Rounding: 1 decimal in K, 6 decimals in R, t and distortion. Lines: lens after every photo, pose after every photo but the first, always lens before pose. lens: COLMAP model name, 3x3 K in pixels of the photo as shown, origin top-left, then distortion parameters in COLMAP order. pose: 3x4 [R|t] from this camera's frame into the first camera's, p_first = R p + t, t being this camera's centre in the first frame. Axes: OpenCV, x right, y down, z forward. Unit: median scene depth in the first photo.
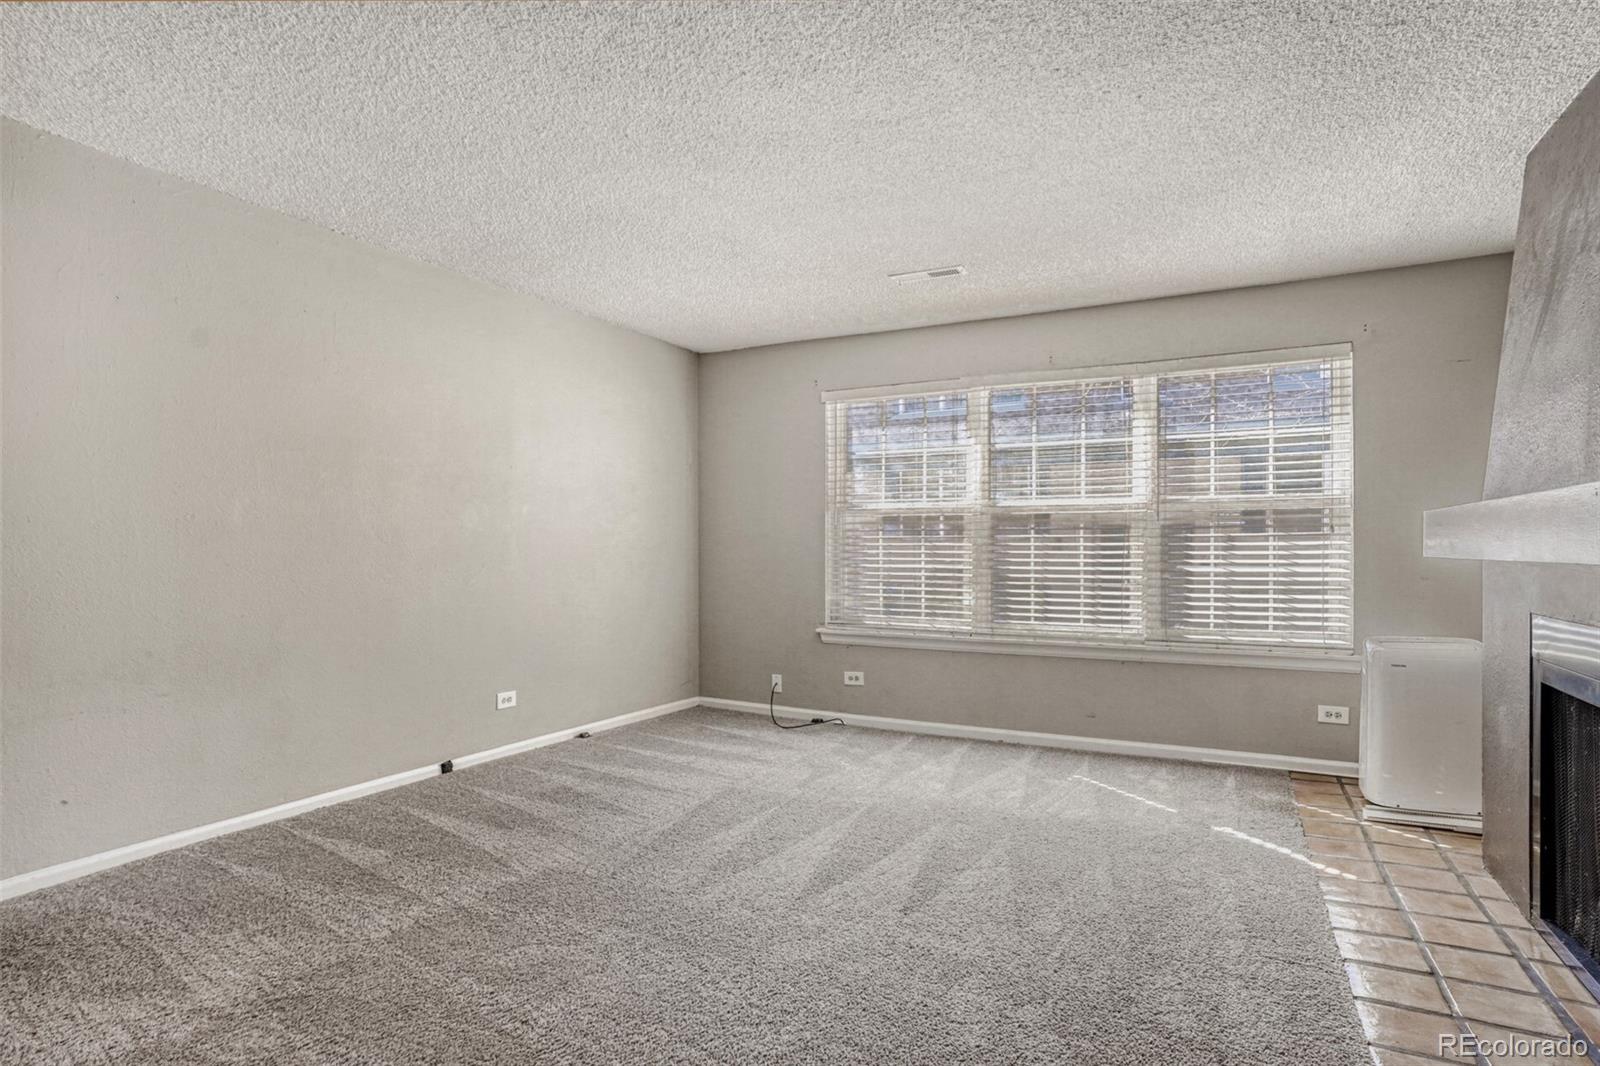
lens RADIAL K [[729.7, 0, 801.8], [0, 729.7, 542.0], [0, 0, 1]] dist [-0.077046, -0.000140]
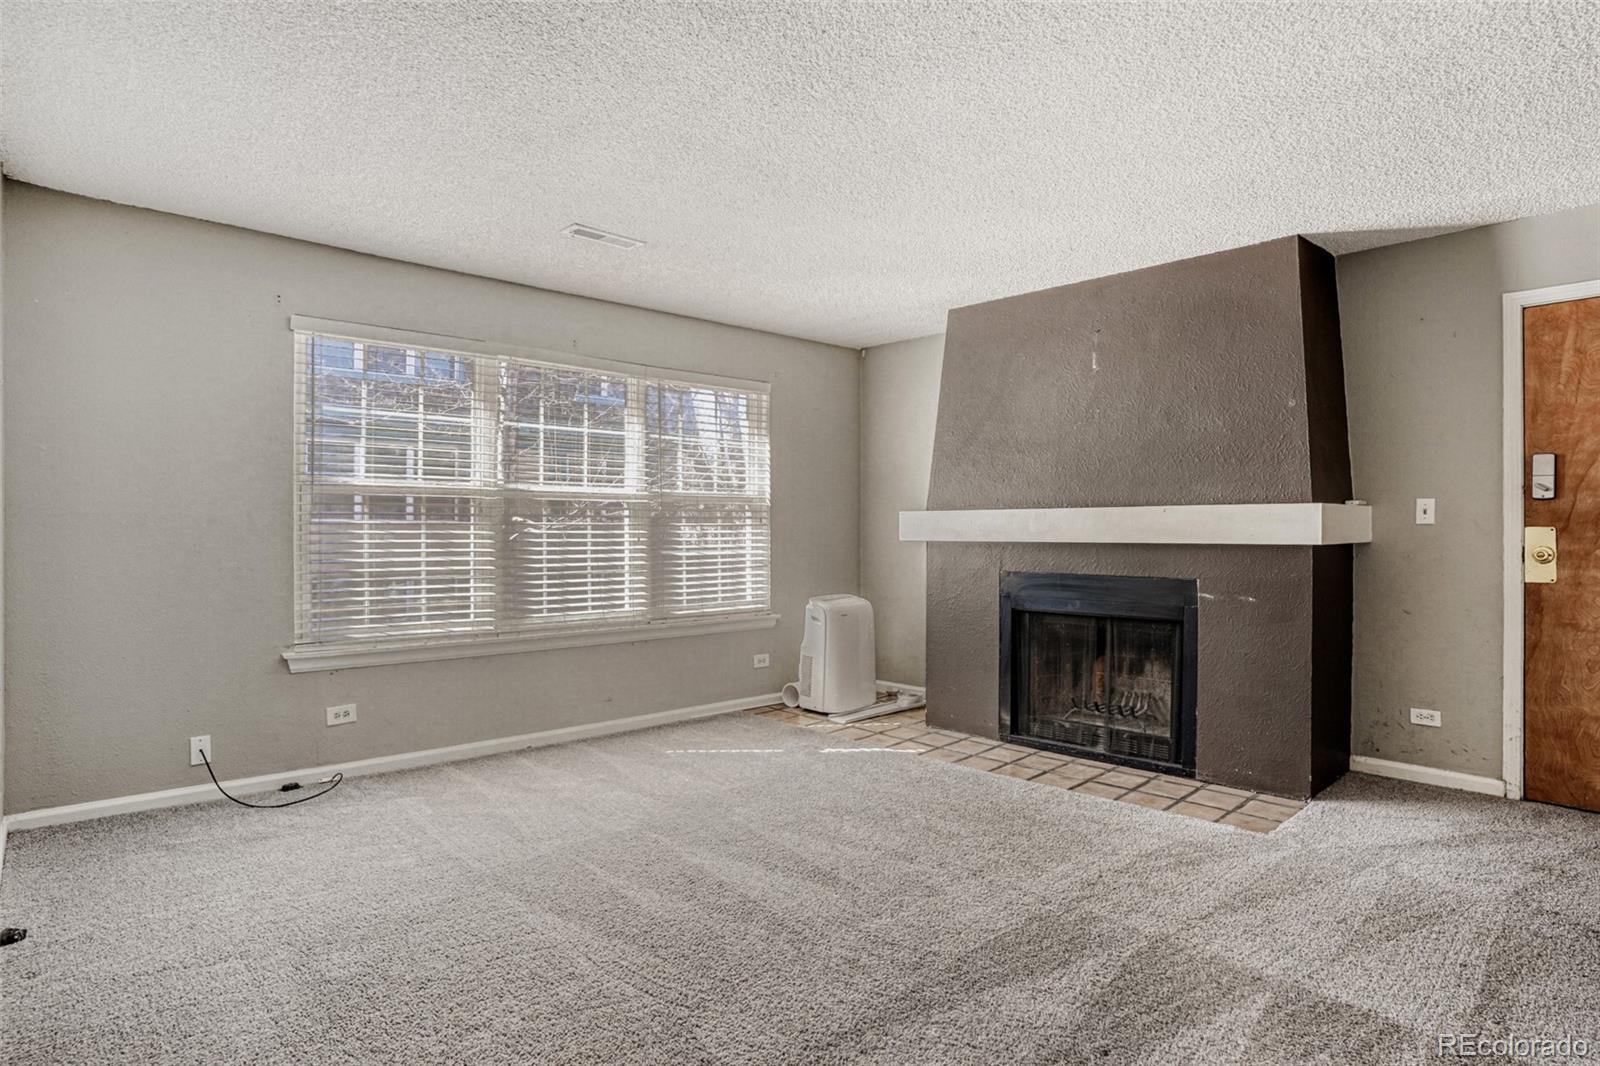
lens RADIAL K [[845.0, 0, 796.8], [0, 845.0, 526.8], [0, 0, 1]] dist [-0.063088, 0.033349]
pose [[0.382870, 0.005771, 0.923784, -0.563184], [-0.002171, 0.999983, -0.005348, 0.001396], [-0.923800, 0.000042, 0.382876, 0.270743]]
